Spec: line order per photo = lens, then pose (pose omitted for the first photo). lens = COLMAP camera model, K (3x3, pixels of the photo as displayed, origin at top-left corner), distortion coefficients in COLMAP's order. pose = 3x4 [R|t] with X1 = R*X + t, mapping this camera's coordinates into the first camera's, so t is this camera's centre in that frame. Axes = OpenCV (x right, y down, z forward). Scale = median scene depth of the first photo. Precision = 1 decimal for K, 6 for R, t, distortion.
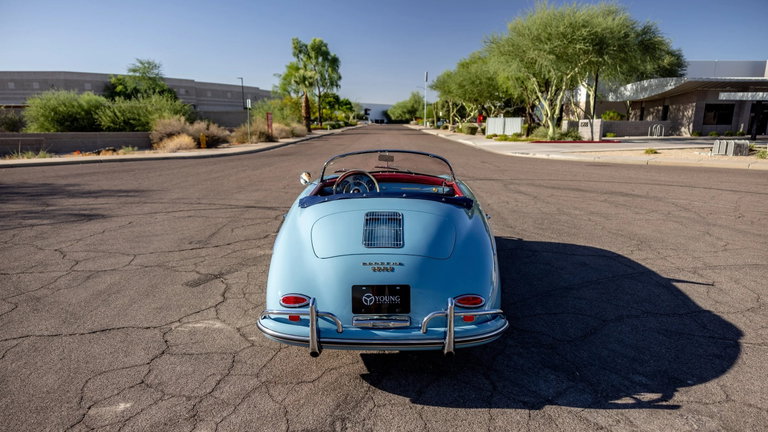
lens RADIAL K [[515.1, 0, 385.8], [0, 515.1, 248.3], [0, 0, 1]] dist [-0.000678, -0.001080]
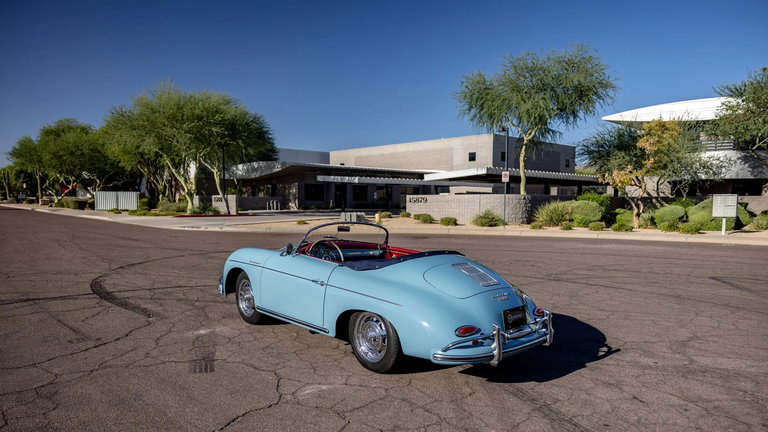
lens RADIAL K [[515.1, 0, 385.8], [0, 515.1, 248.3], [0, 0, 1]] dist [-0.000678, -0.001080]
pose [[0.724574, -0.056805, 0.686852, -0.105164], [0.152785, 0.985040, -0.079710, -0.002929], [-0.672048, 0.162696, 0.722414, 0.012361]]
